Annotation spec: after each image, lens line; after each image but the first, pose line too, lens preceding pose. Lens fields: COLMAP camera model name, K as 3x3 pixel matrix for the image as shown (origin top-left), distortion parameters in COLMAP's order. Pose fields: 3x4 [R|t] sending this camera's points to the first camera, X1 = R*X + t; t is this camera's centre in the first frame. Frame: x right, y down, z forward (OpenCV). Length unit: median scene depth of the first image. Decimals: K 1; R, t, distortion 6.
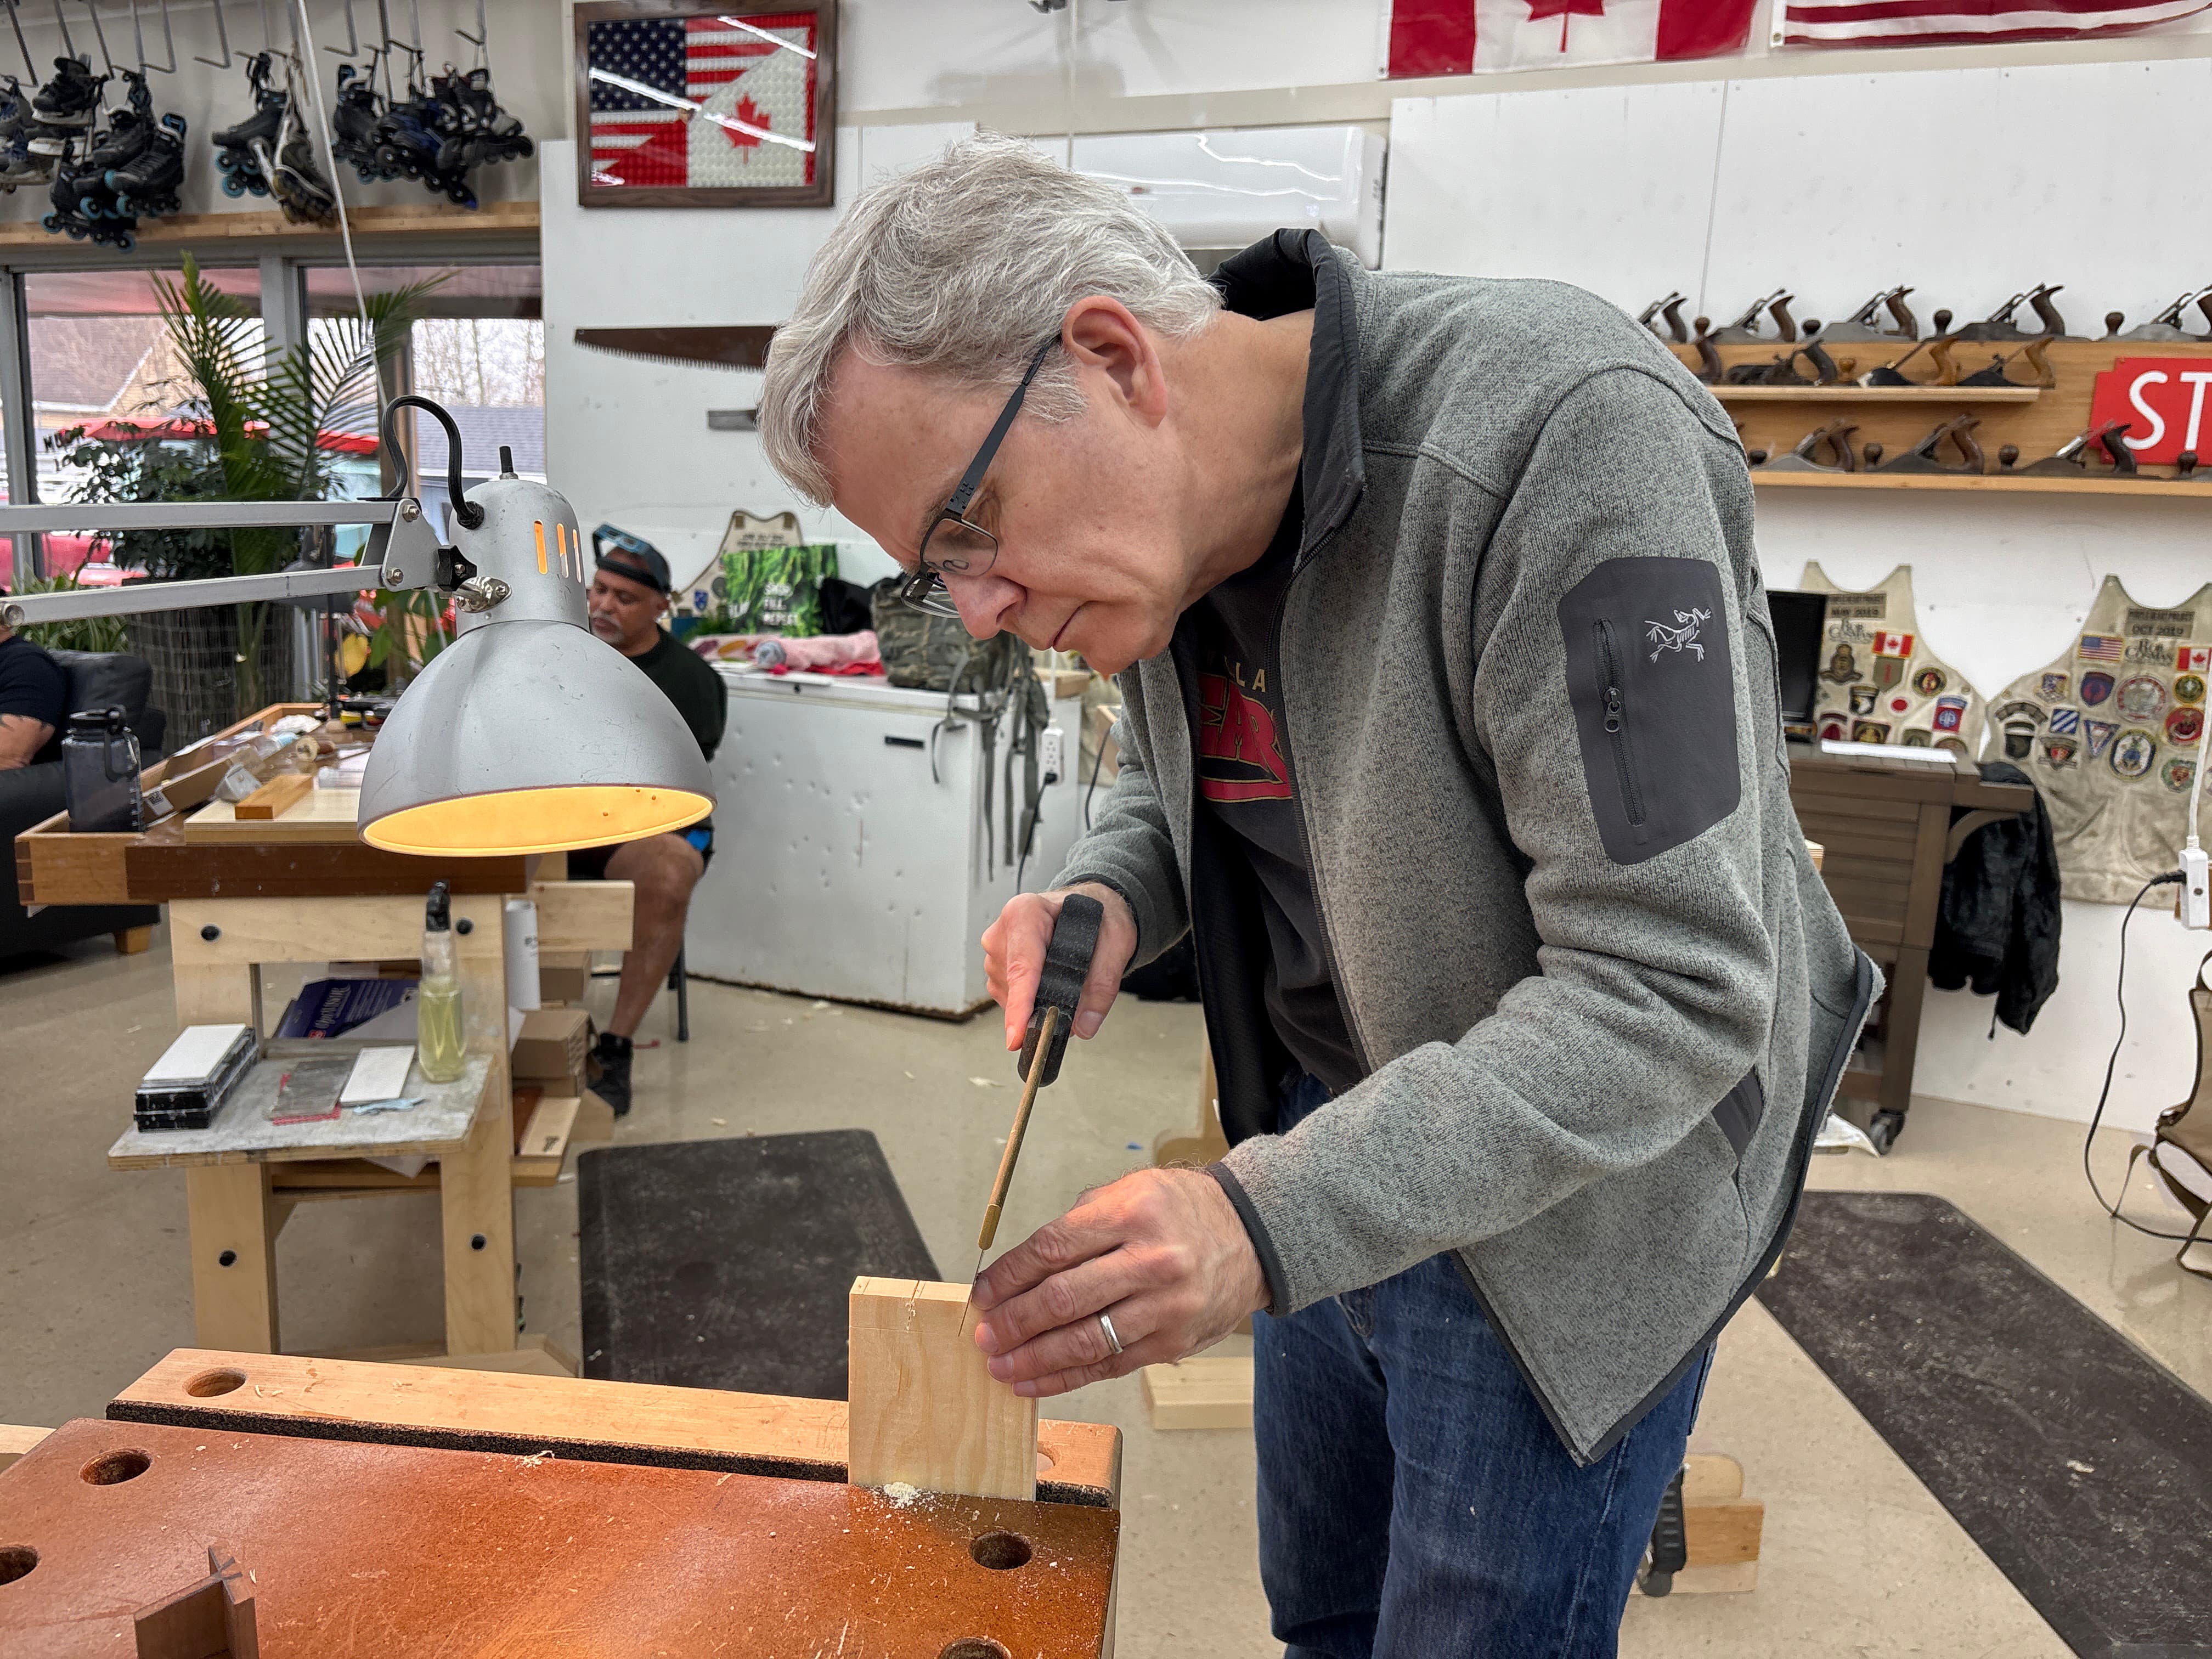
lens RADIAL K [[1636.2, 0, 1106.0], [0, 1636.2, 829.5], [0, 0, 1]] dist [0.060751, -0.080066]
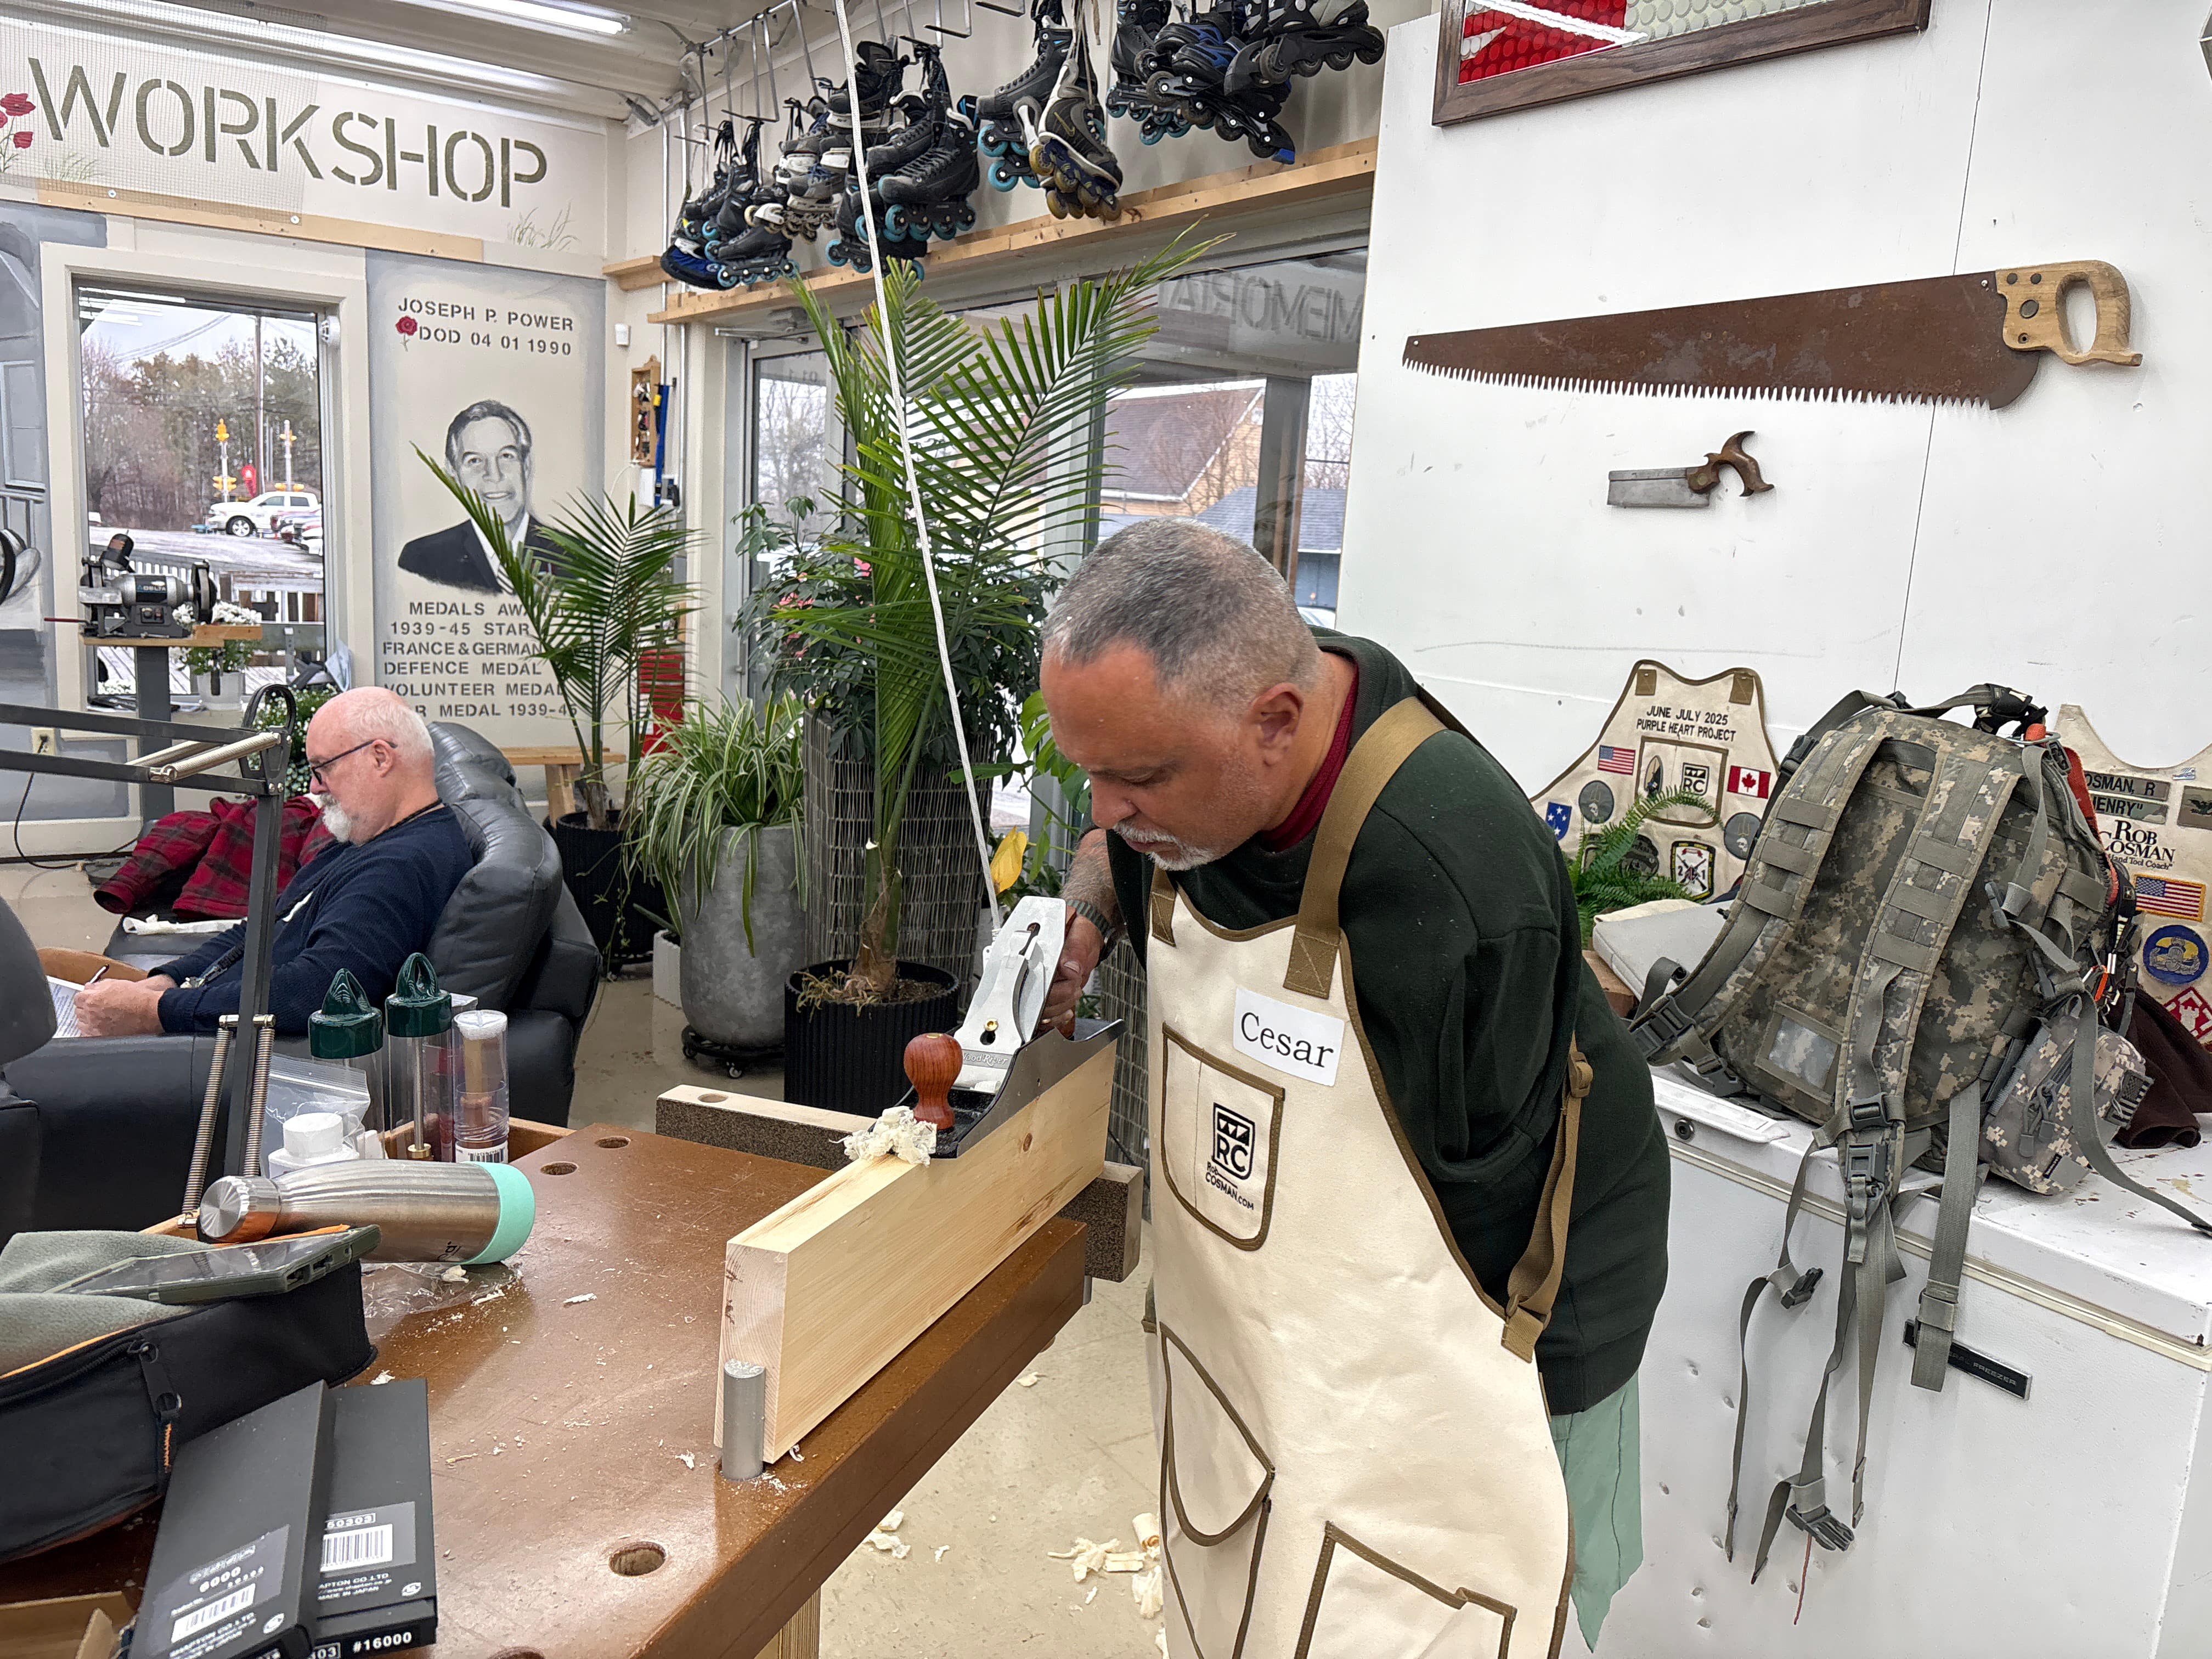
lens RADIAL K [[1688.9, 0, 1104.2], [0, 1688.9, 802.5], [0, 0, 1]] dist [-0.007949, 0.073786]
pose [[0.827001, 0.094497, -0.554201, -0.066278], [-0.130953, 0.991036, -0.026432, -0.113868], [0.546736, 0.094434, 0.831963, 0.470958]]
